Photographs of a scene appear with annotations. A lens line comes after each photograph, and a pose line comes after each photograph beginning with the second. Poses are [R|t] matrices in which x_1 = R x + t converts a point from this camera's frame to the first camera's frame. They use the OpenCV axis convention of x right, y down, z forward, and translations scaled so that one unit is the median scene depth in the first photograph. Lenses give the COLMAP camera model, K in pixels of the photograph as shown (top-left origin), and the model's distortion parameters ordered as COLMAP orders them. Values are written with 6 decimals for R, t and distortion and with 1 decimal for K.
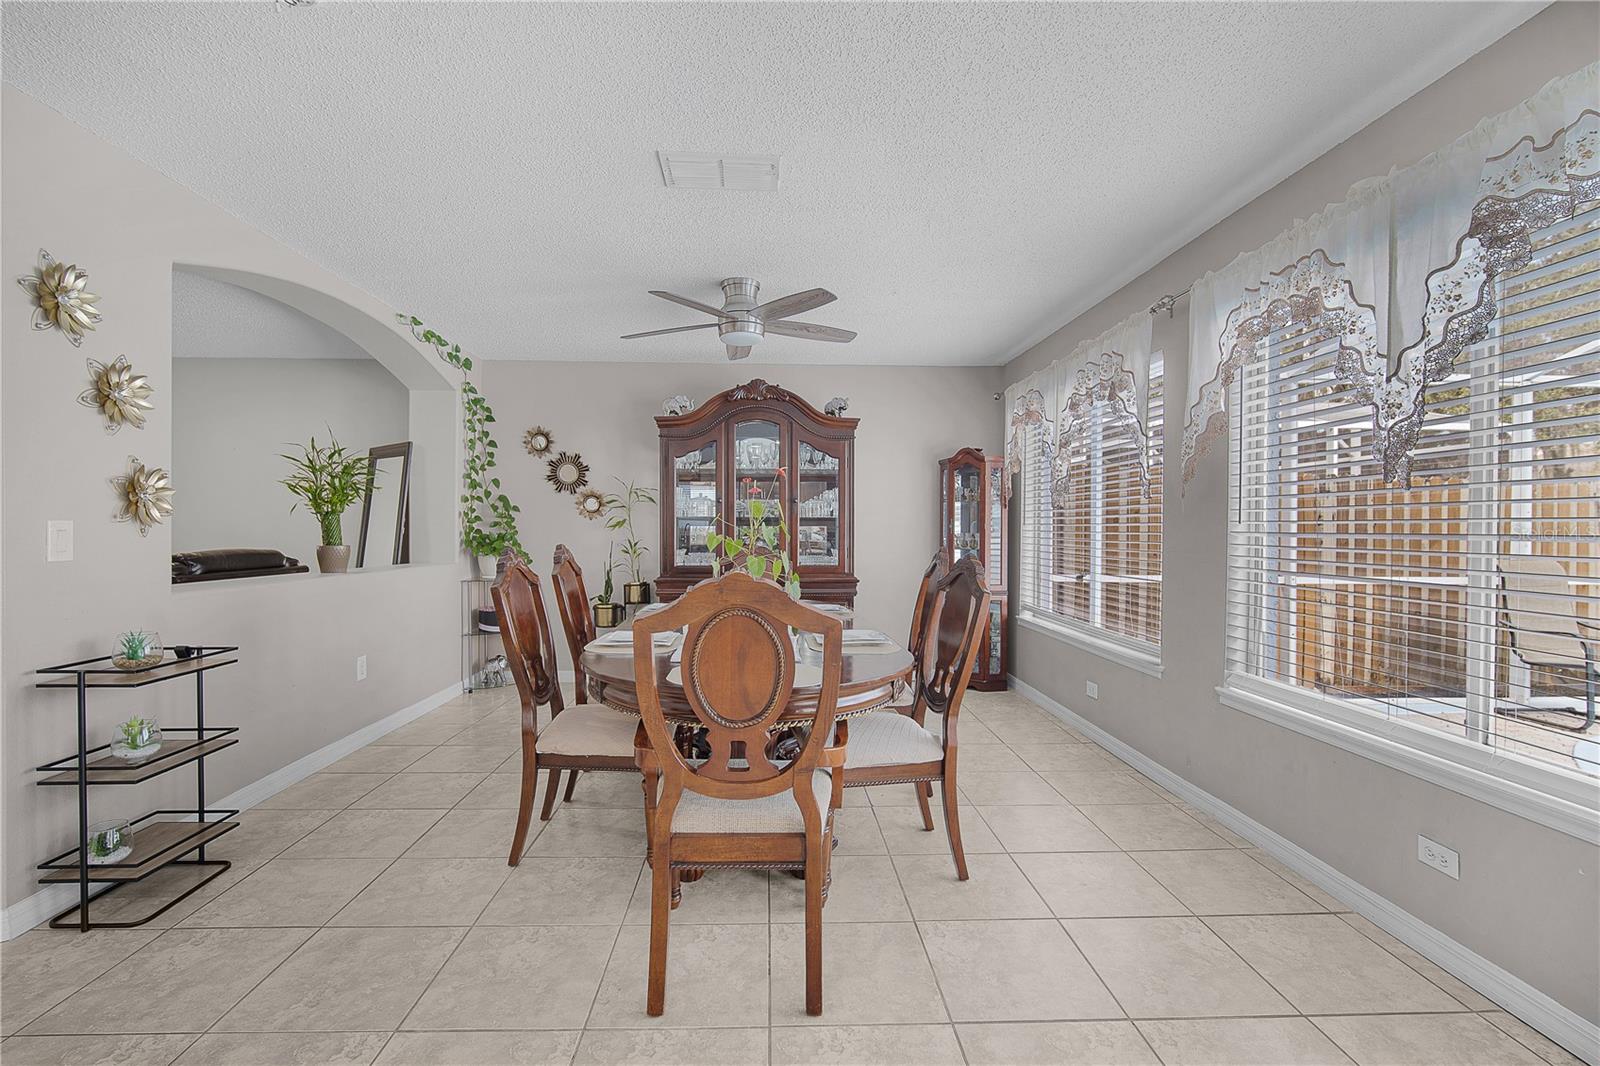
lens RADIAL K [[719.8, 0, 791.8], [0, 719.8, 528.2], [0, 0, 1]] dist [-0.020220, 0.007608]
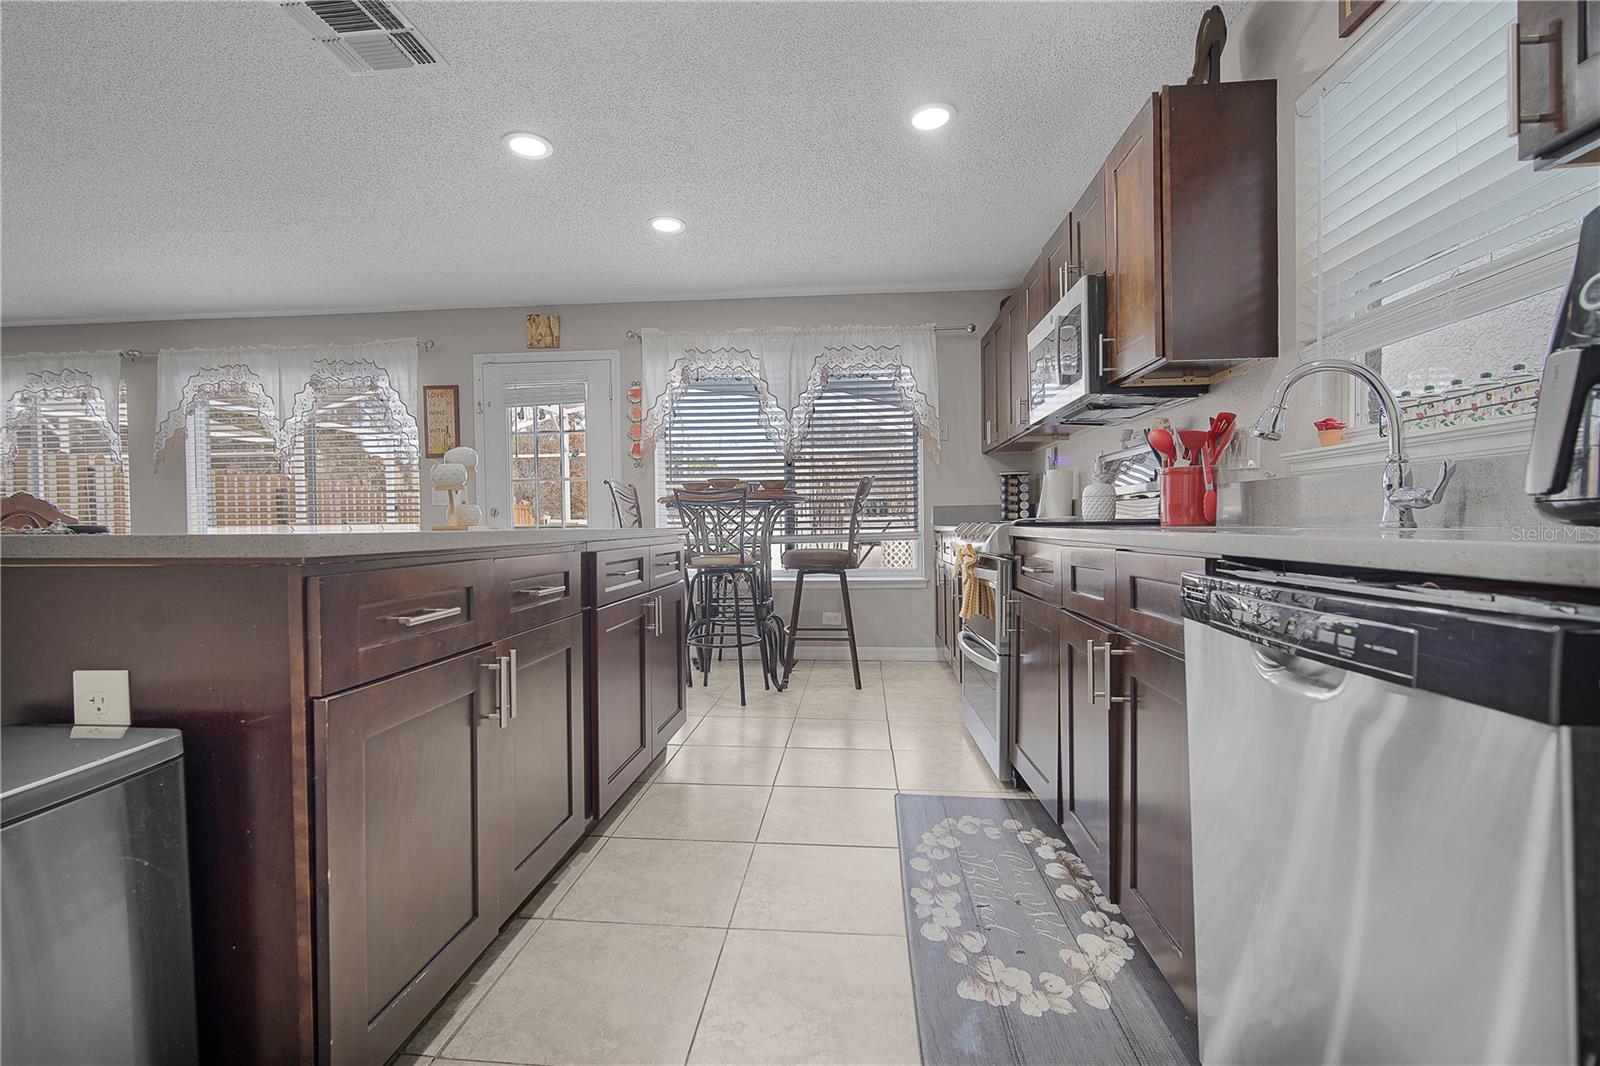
lens RADIAL K [[719.8, 0, 791.8], [0, 719.8, 528.2], [0, 0, 1]] dist [-0.020220, 0.007608]
pose [[0.154018, 0.003141, 0.988063, -0.681031], [0.009722, 0.999942, -0.004694, 0.084388], [-0.988020, 0.010329, 0.153979, -0.582365]]
